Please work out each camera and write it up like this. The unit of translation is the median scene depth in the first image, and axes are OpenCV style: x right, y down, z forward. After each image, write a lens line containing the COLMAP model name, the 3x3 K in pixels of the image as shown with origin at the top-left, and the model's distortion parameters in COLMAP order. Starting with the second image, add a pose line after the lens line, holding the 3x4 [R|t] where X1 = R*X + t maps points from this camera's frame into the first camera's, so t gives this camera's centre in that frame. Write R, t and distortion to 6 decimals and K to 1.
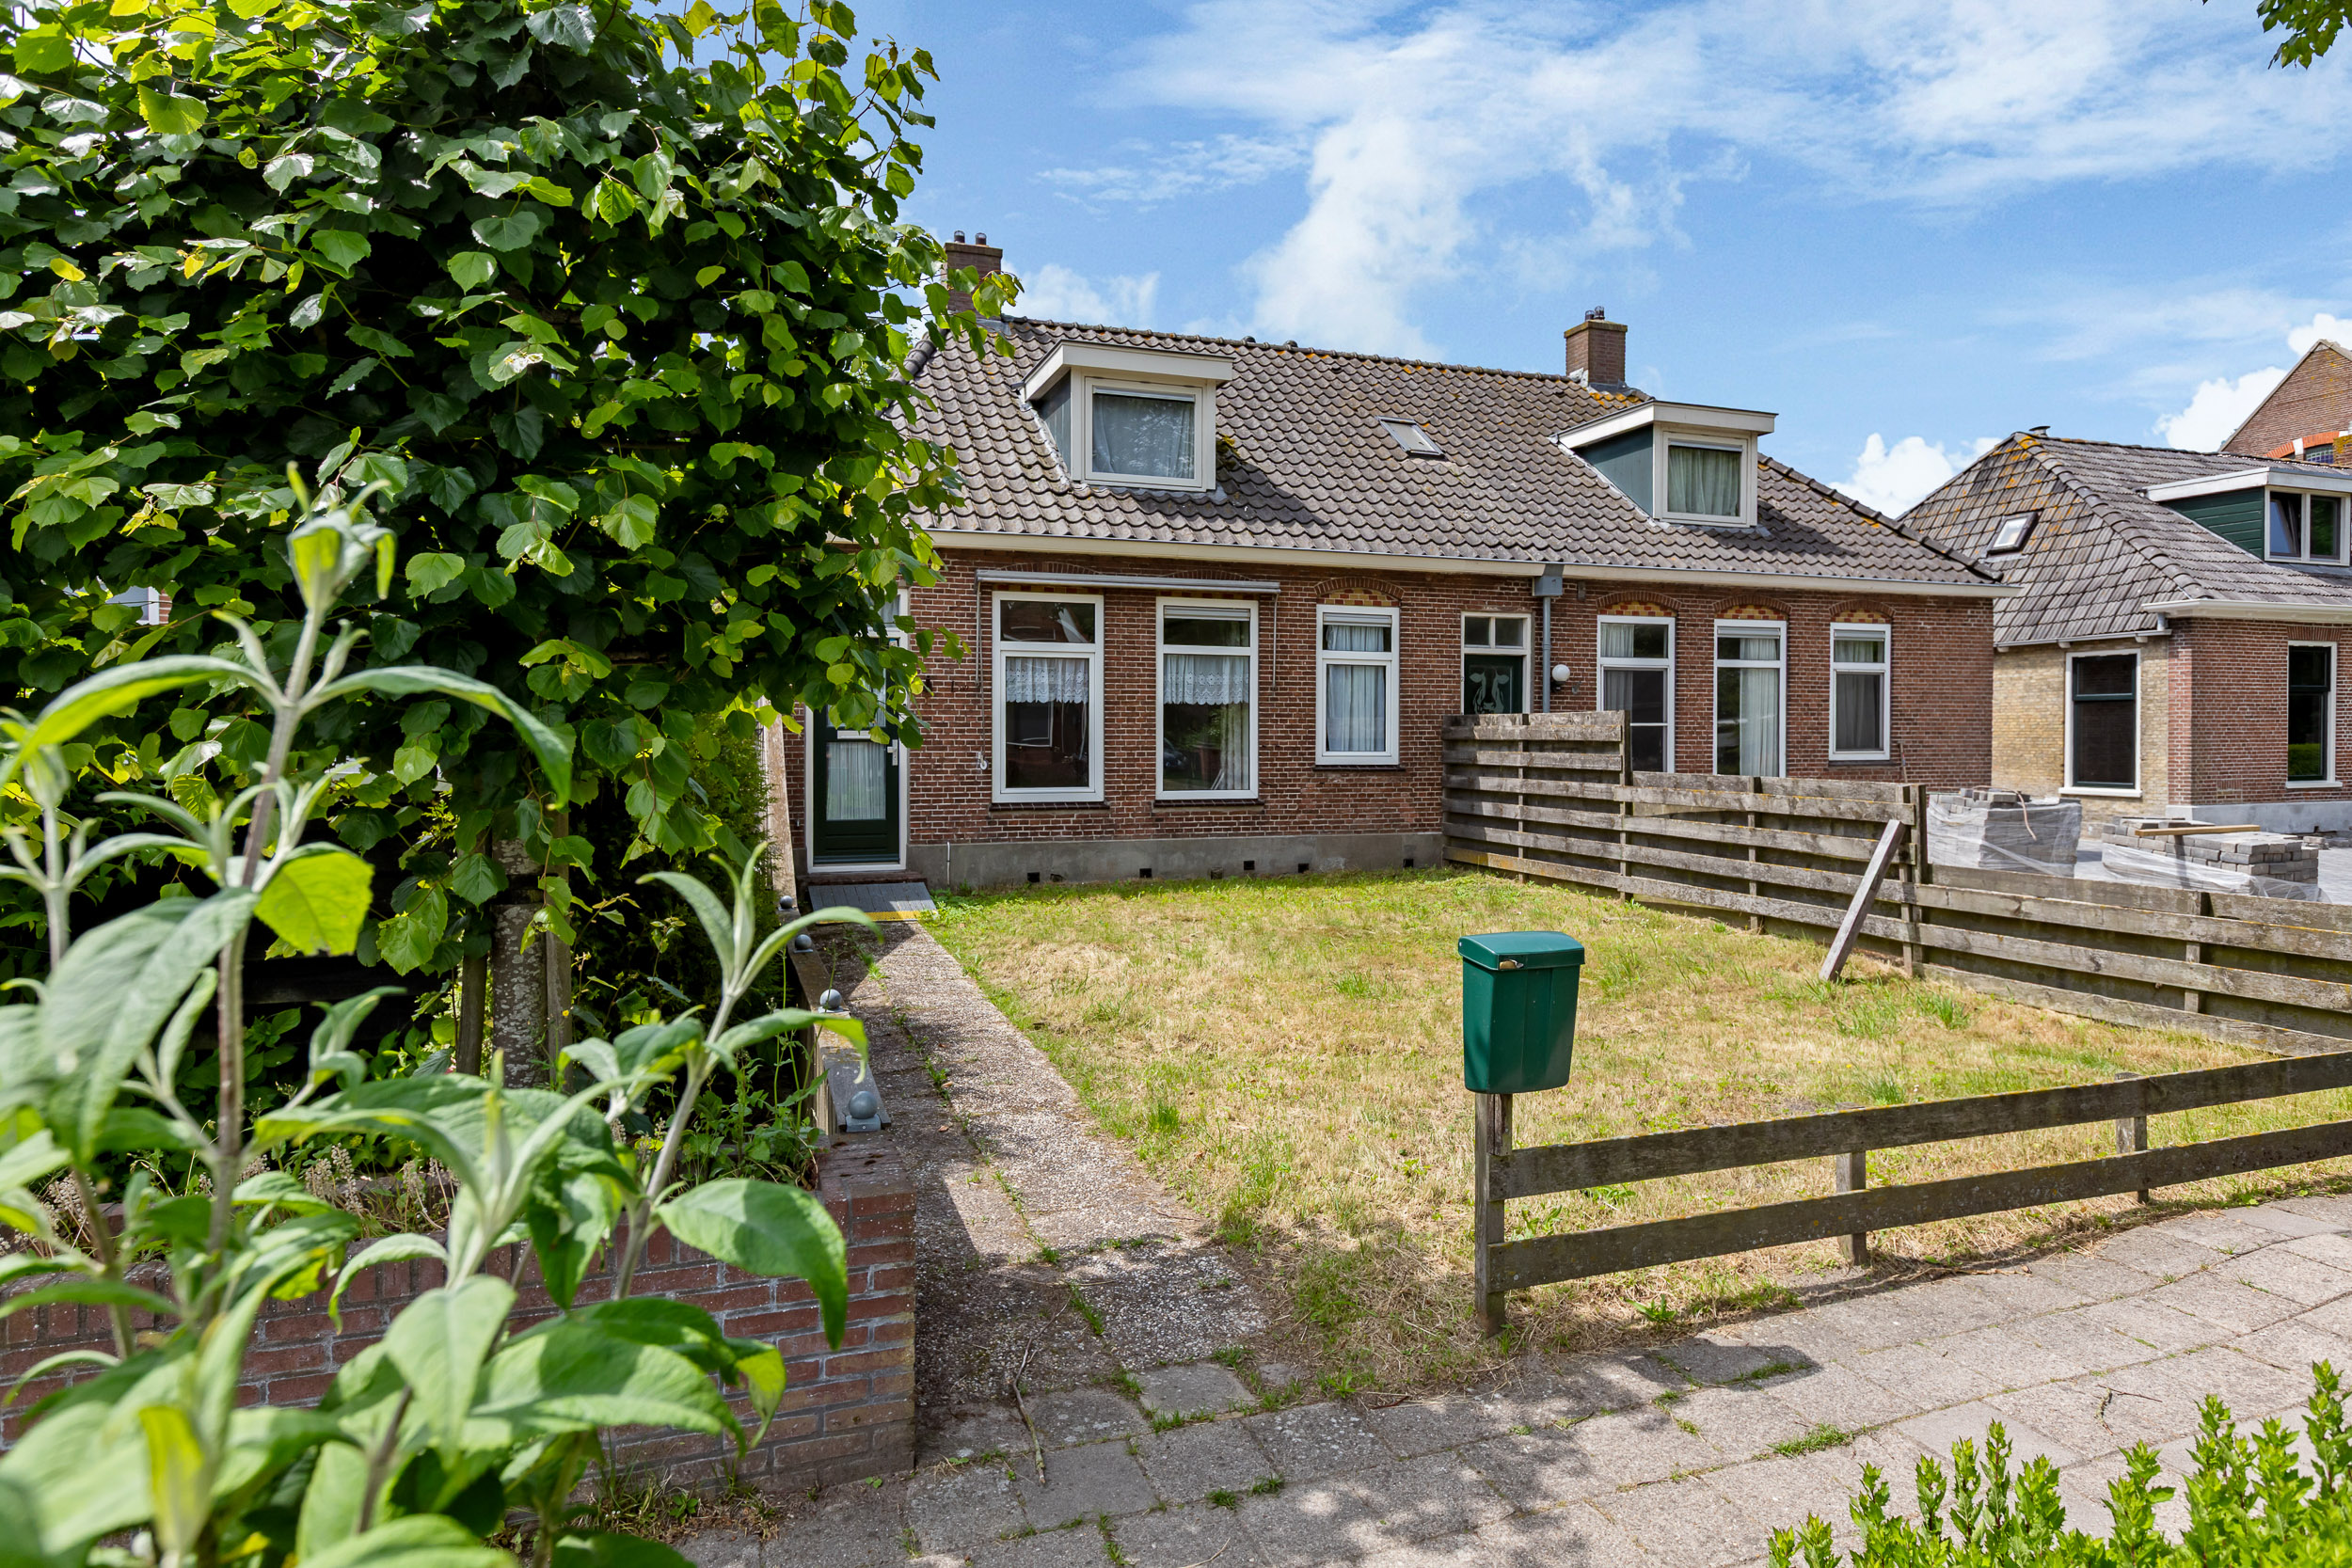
lens RADIAL K [[1316.7, 0, 1177.6], [0, 1316.7, 757.7], [0, 0, 1]] dist [0.001172, -0.001366]
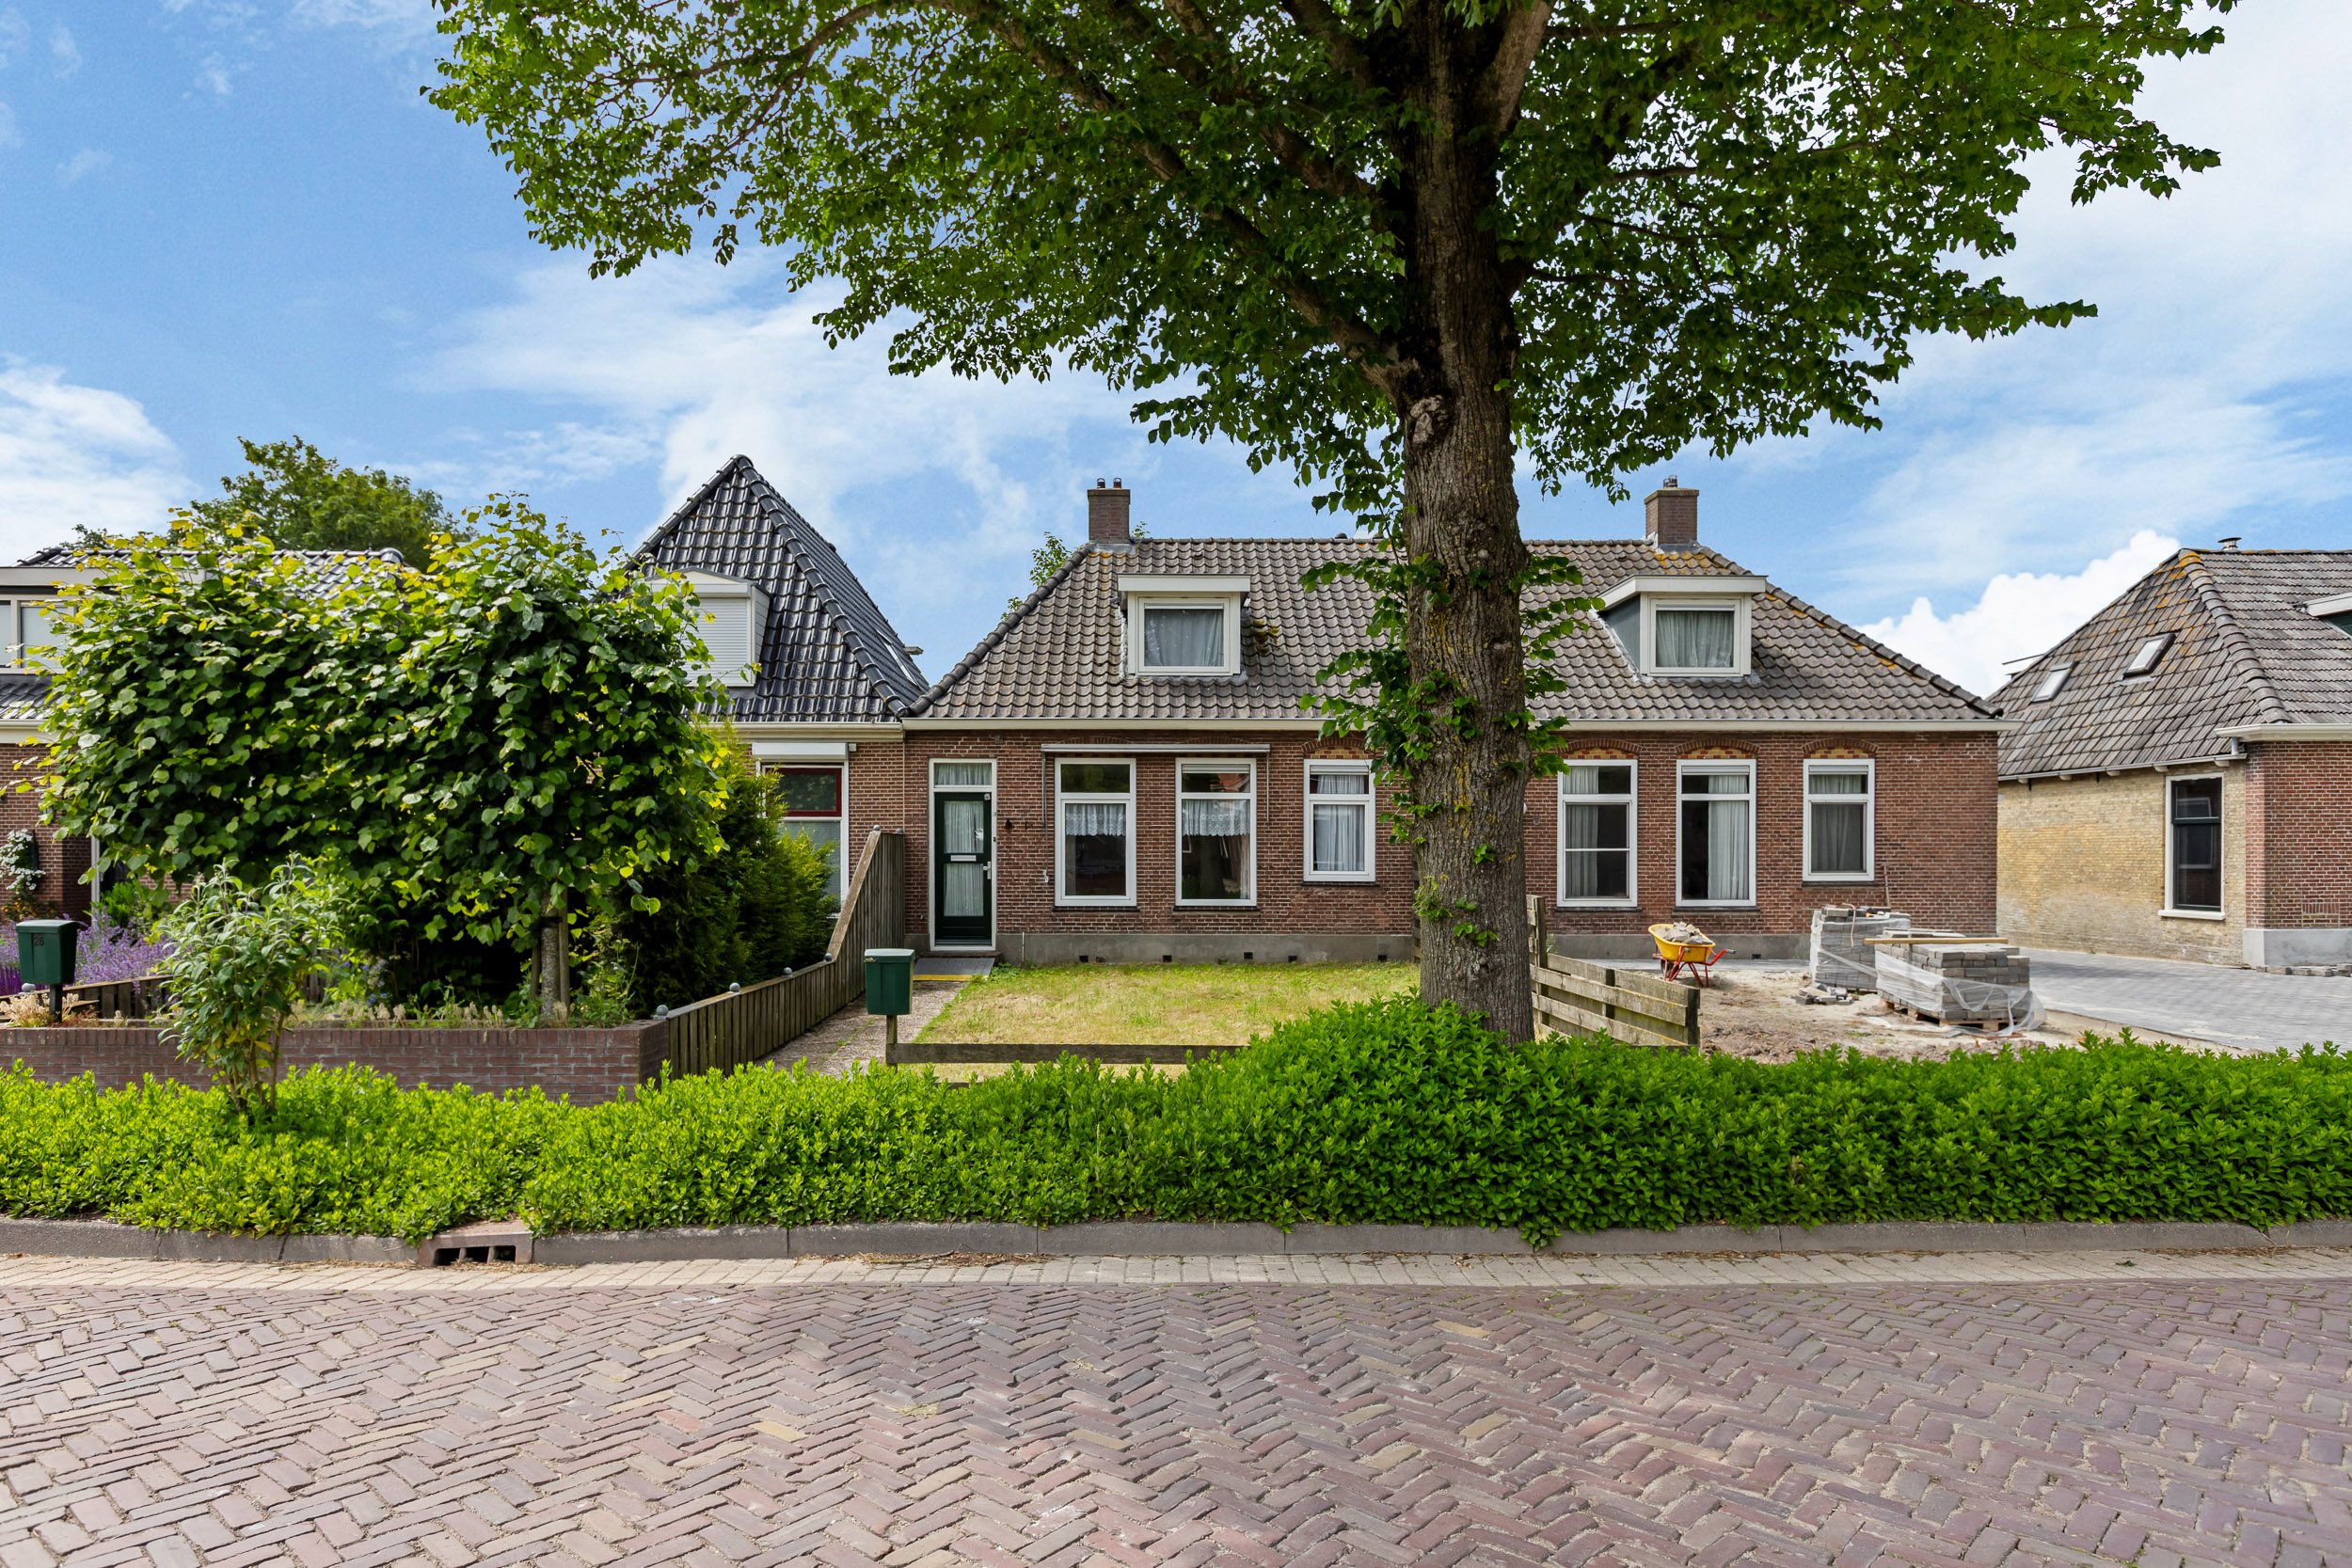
lens RADIAL K [[1326.3, 0, 1171.7], [0, 1326.3, 861.4], [0, 0, 1]] dist [0.001862, 0.000765]
pose [[0.947476, 0.002920, -0.319813, 0.403218], [-0.005797, 0.999951, -0.008044, -0.002876], [0.319774, 0.009476, 0.947447, -0.296979]]
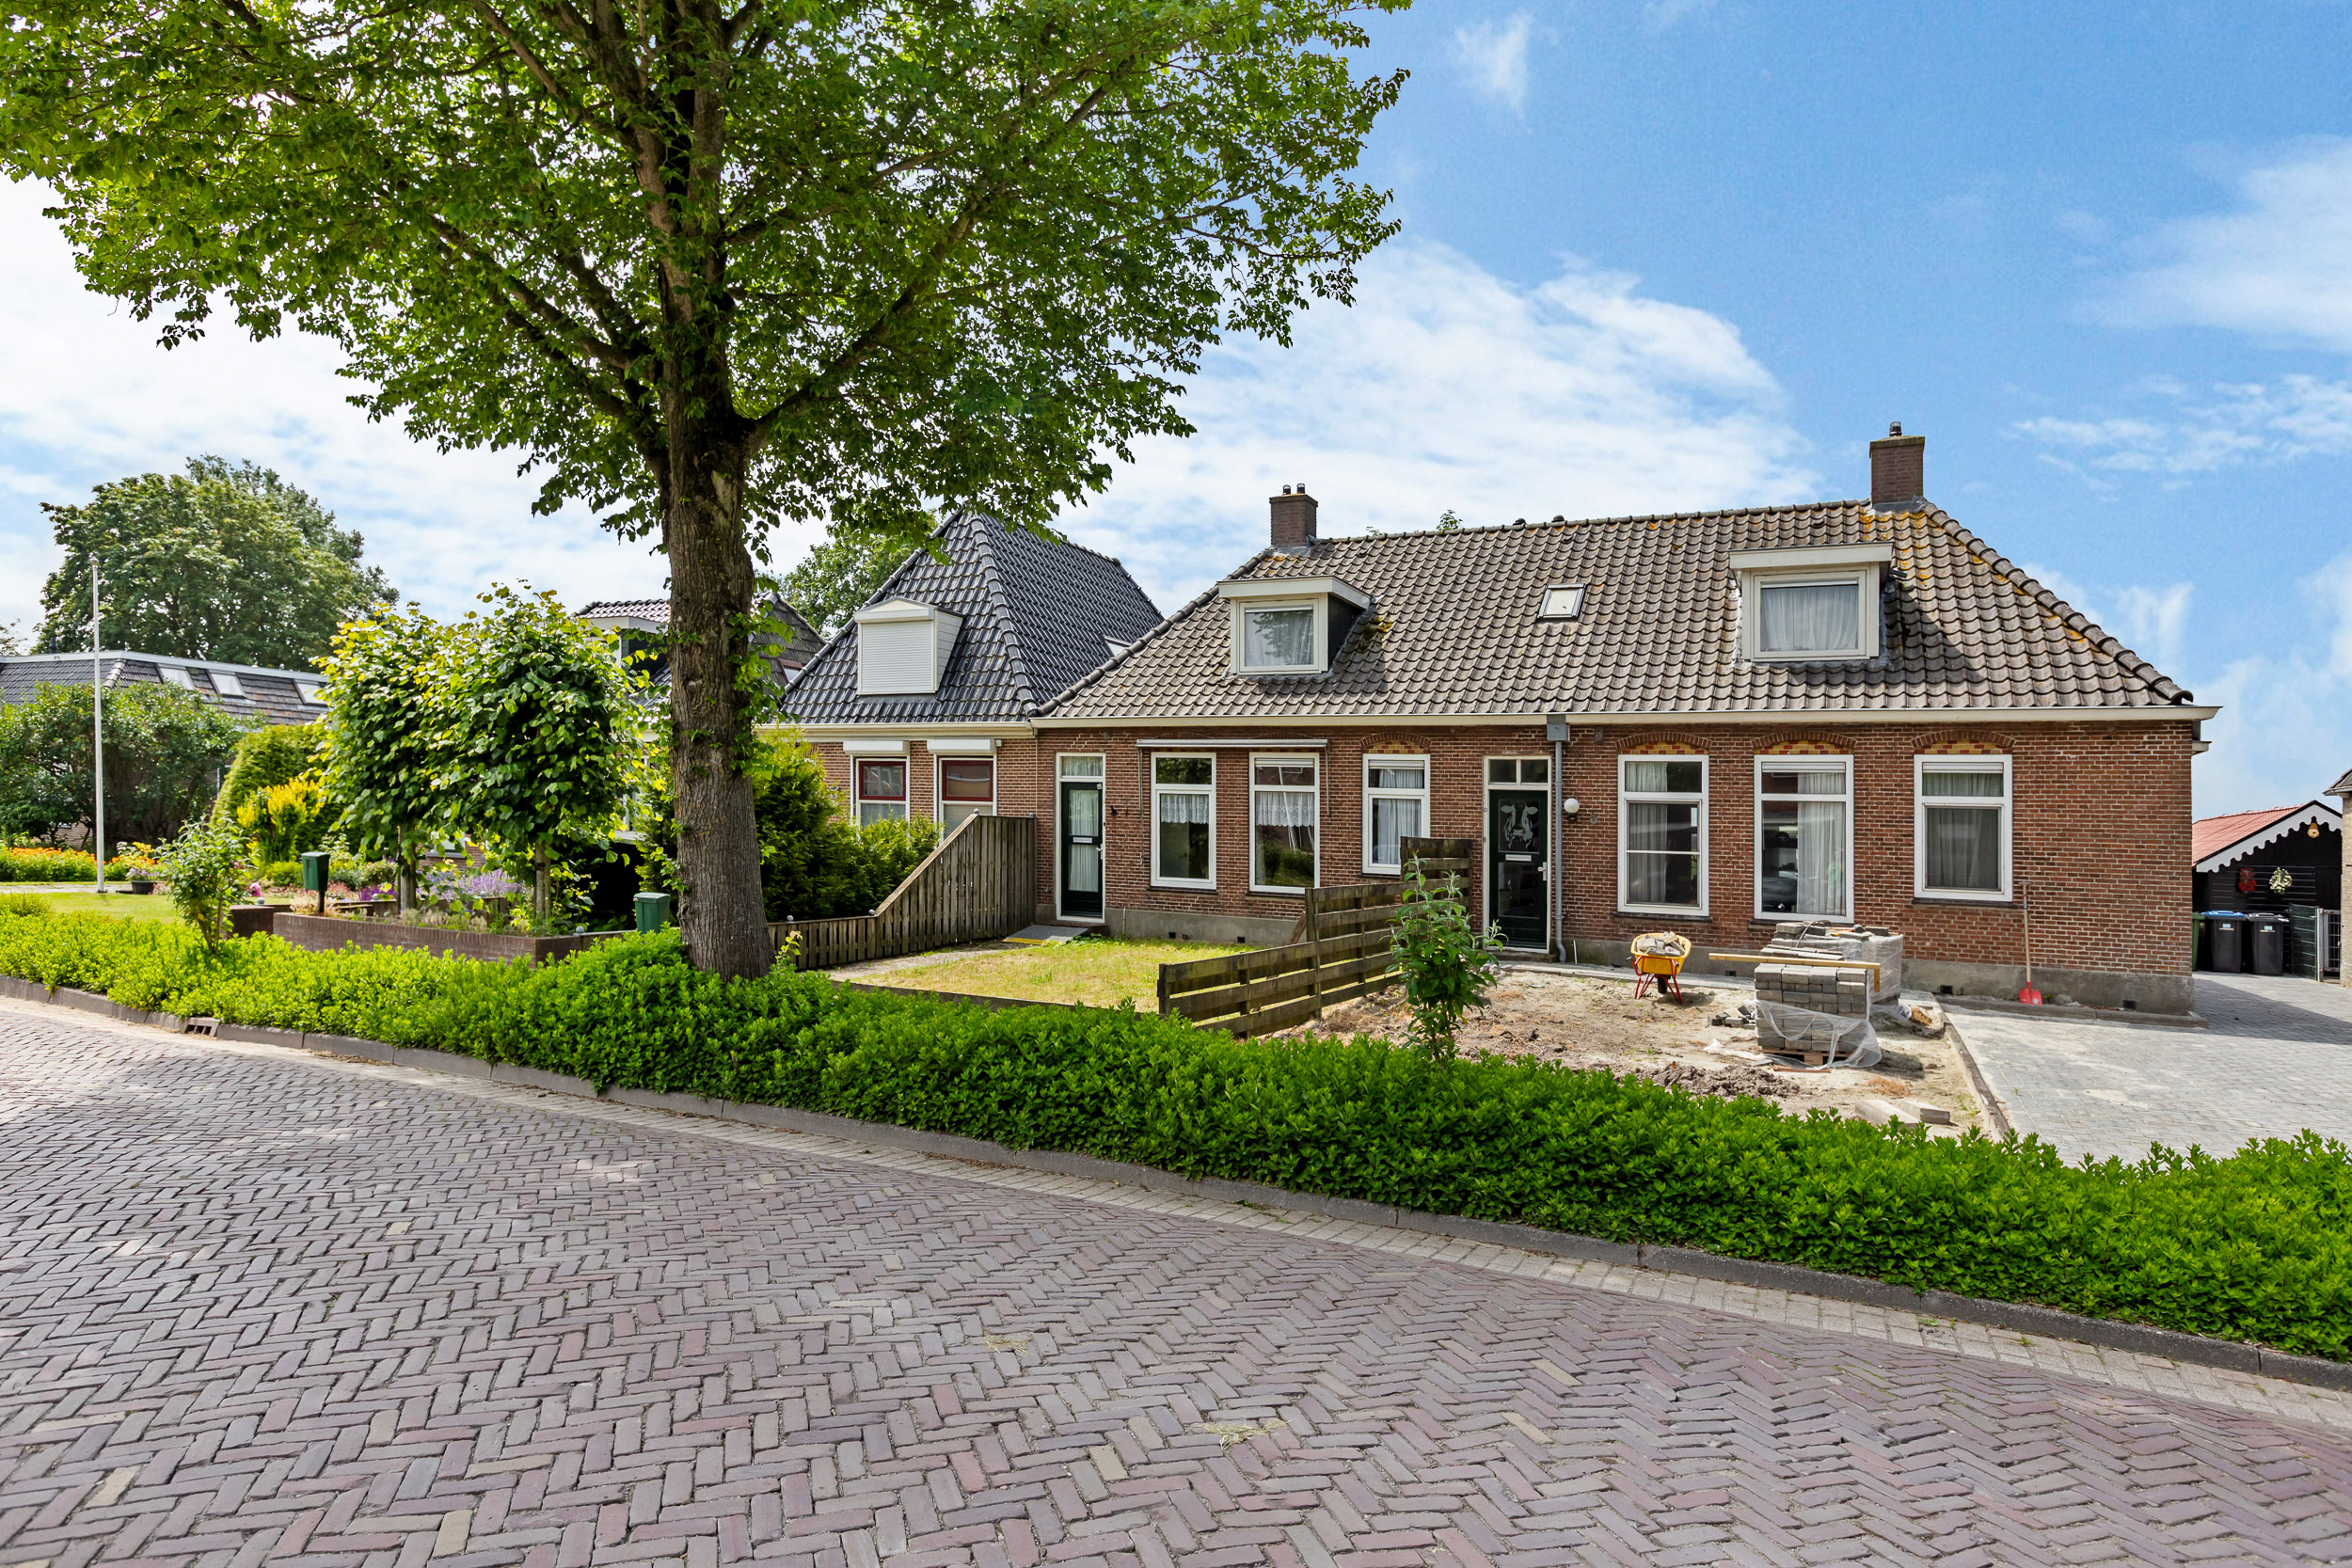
lens RADIAL K [[1388.8, 0, 1202.7], [0, 1388.8, 856.5], [0, 0, 1]] dist [-0.006300, -0.000527]
pose [[0.688203, 0.033169, -0.724760, 1.024014], [-0.046759, 0.998905, 0.001315, -0.005708], [0.724010, 0.032984, 0.689000, -0.095936]]
